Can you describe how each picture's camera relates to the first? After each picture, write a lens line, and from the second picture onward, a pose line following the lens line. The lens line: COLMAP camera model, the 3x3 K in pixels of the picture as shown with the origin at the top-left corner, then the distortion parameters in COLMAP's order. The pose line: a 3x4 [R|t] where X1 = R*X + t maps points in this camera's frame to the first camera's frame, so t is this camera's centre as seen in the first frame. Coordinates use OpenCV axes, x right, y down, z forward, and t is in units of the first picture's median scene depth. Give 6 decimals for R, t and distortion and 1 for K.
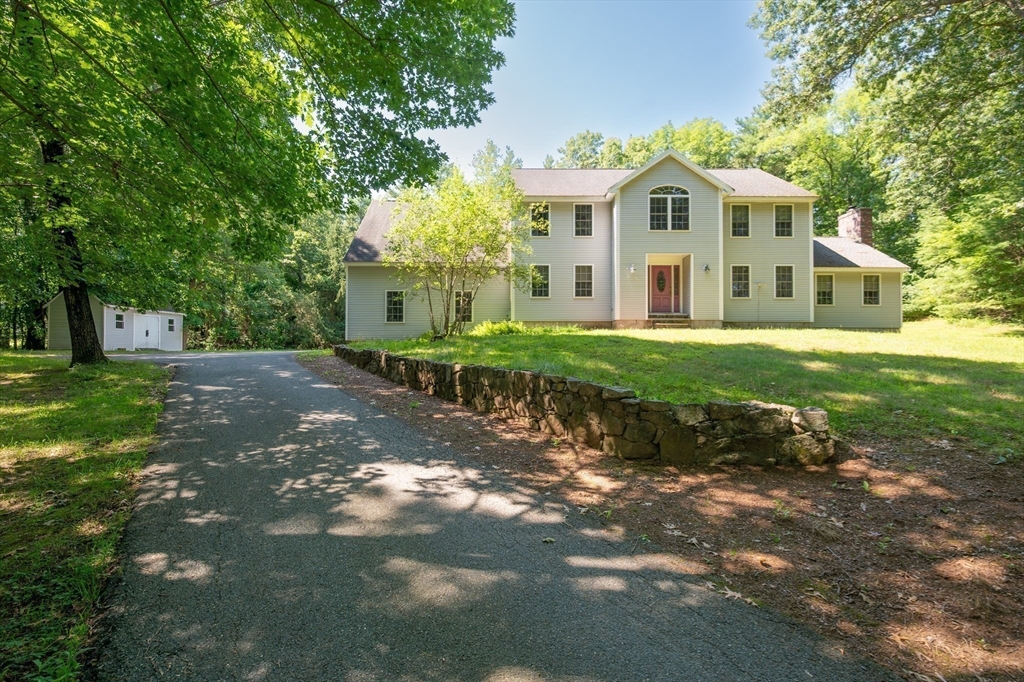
lens RADIAL K [[437.8, 0, 512.8], [0, 437.8, 342.3], [0, 0, 1]] dist [0.000255, 0.000031]
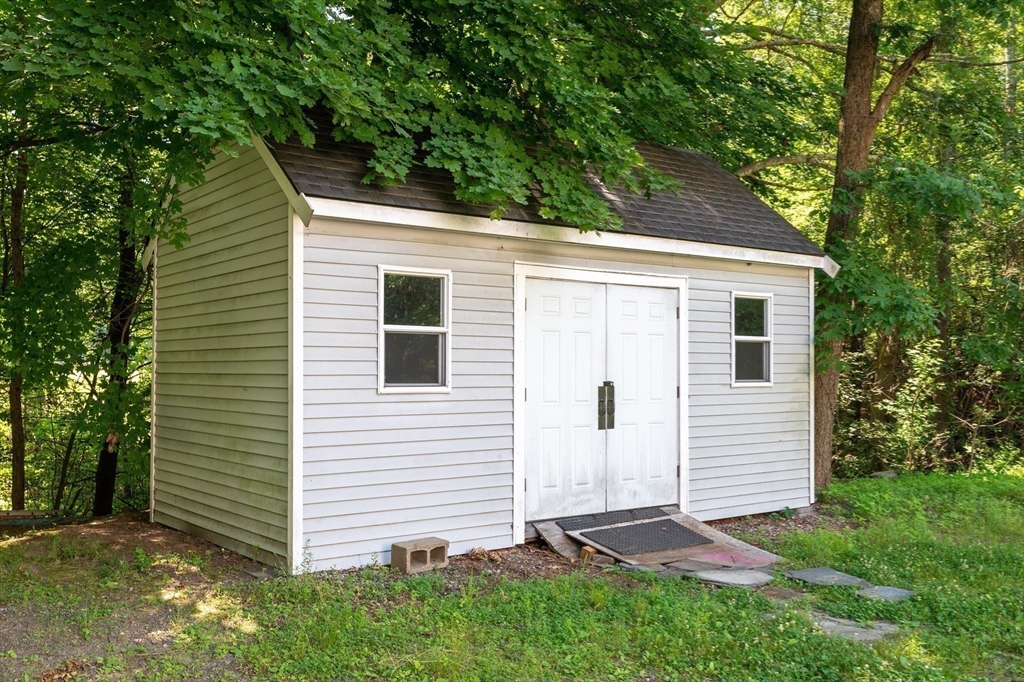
lens RADIAL K [[953.7, 0, 512.4], [0, 953.7, 342.7], [0, 0, 1]] dist [-0.003171, 0.000000]
pose [[0.588084, -0.027875, -0.808320, -0.564845], [0.016803, 0.999611, -0.022247, -0.032282], [0.808626, -0.000499, 0.588323, 0.743181]]
